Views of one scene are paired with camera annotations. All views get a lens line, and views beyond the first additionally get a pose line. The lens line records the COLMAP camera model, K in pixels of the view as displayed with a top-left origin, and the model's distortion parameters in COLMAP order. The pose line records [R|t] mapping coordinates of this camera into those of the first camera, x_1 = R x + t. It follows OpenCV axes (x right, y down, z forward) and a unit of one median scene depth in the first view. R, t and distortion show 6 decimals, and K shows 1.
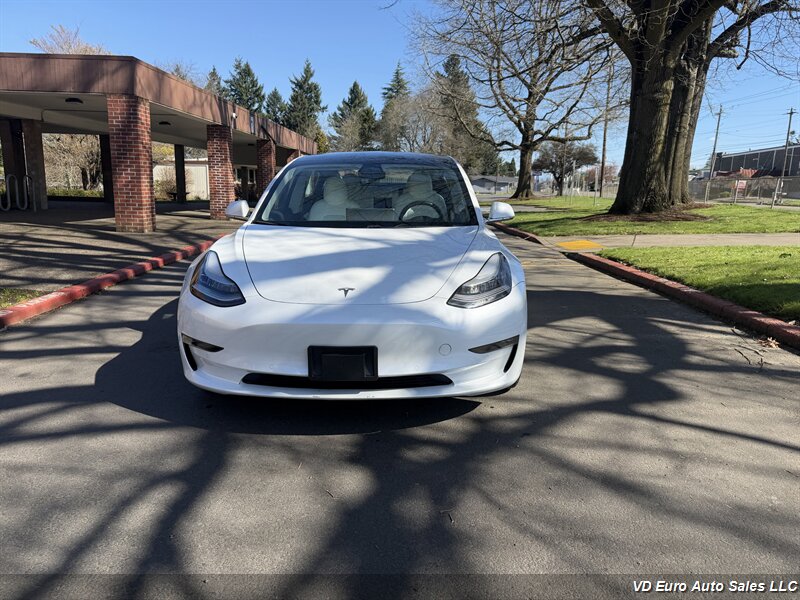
lens RADIAL K [[568.9, 0, 401.8], [0, 568.9, 309.4], [0, 0, 1]] dist [0.025288, -0.037140]
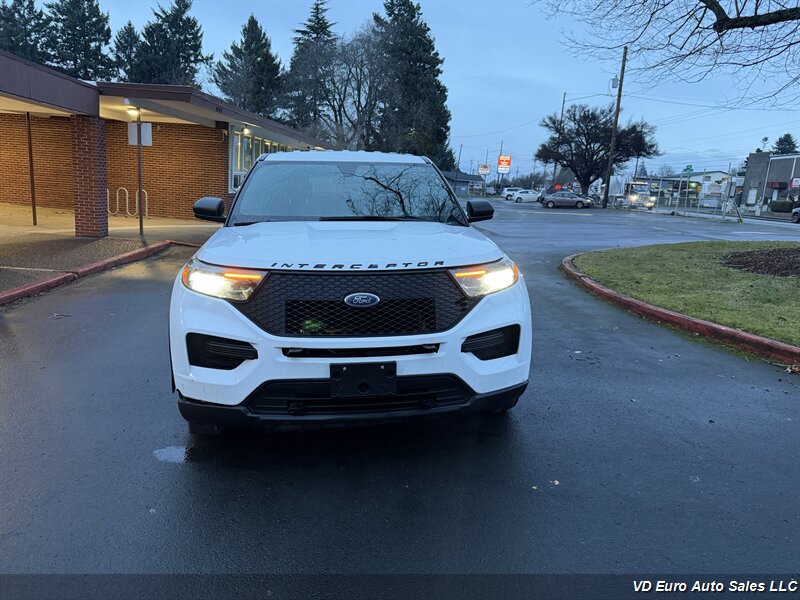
lens RADIAL K [[574.0, 0, 397.9], [0, 574.0, 309.6], [0, 0, 1]] dist [-0.000538, -0.004198]
pose [[0.992086, 0.015190, 0.124637, 0.018735], [-0.016015, 0.999856, 0.005616, -0.173615], [-0.124534, -0.007568, 0.992186, 0.808833]]
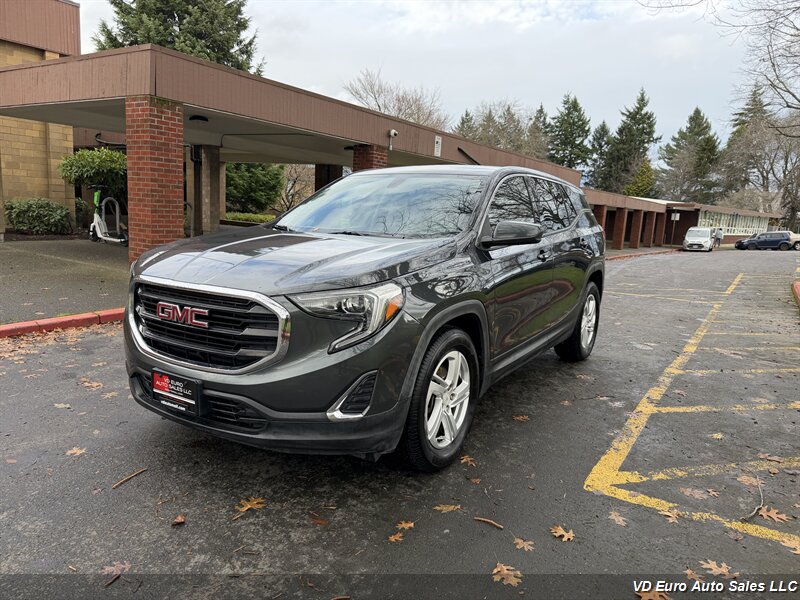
lens RADIAL K [[573.3, 0, 399.4], [0, 573.3, 305.1], [0, 0, 1]] dist [0.005303, -0.005839]
pose [[0.848431, 0.106003, -0.518583, 0.043935], [-0.141144, 0.989575, -0.028641, -0.025485], [0.510140, 0.097495, 0.854548, 0.109372]]
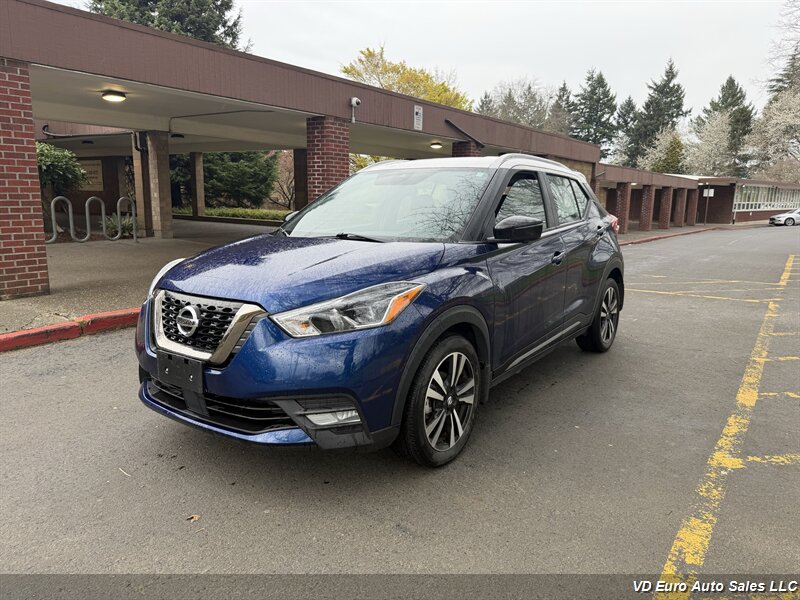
lens RADIAL K [[574.0, 0, 397.9], [0, 574.0, 309.6], [0, 0, 1]] dist [-0.000538, -0.004198]
pose [[0.824826, 0.091804, -0.557884, 0.037449], [-0.108520, 0.994089, 0.003138, -0.034814], [0.554875, 0.057953, 0.829913, 0.155274]]
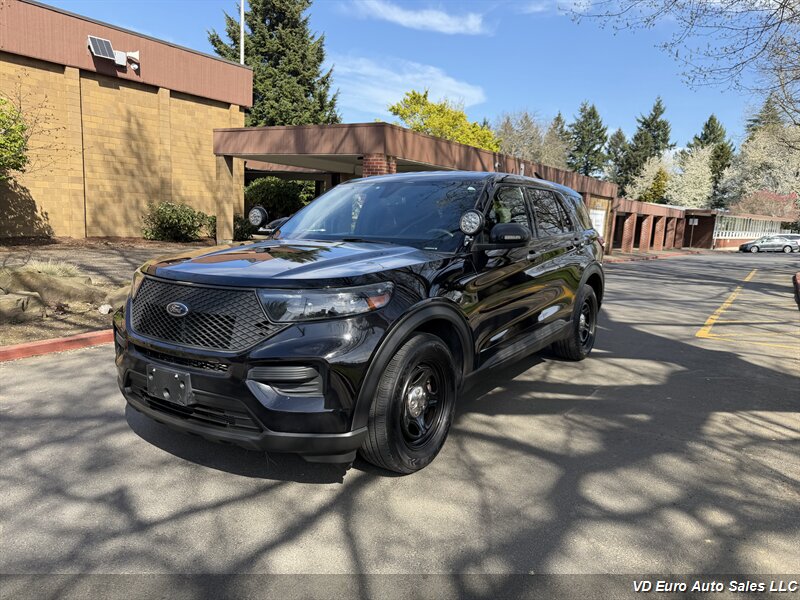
lens RADIAL K [[573.3, 0, 399.4], [0, 573.3, 305.1], [0, 0, 1]] dist [0.005303, -0.005839]
pose [[0.839396, 0.099476, -0.534340, 0.045665], [-0.139104, 0.989684, -0.034274, -0.004936], [0.525418, 0.103098, 0.844575, 0.007174]]
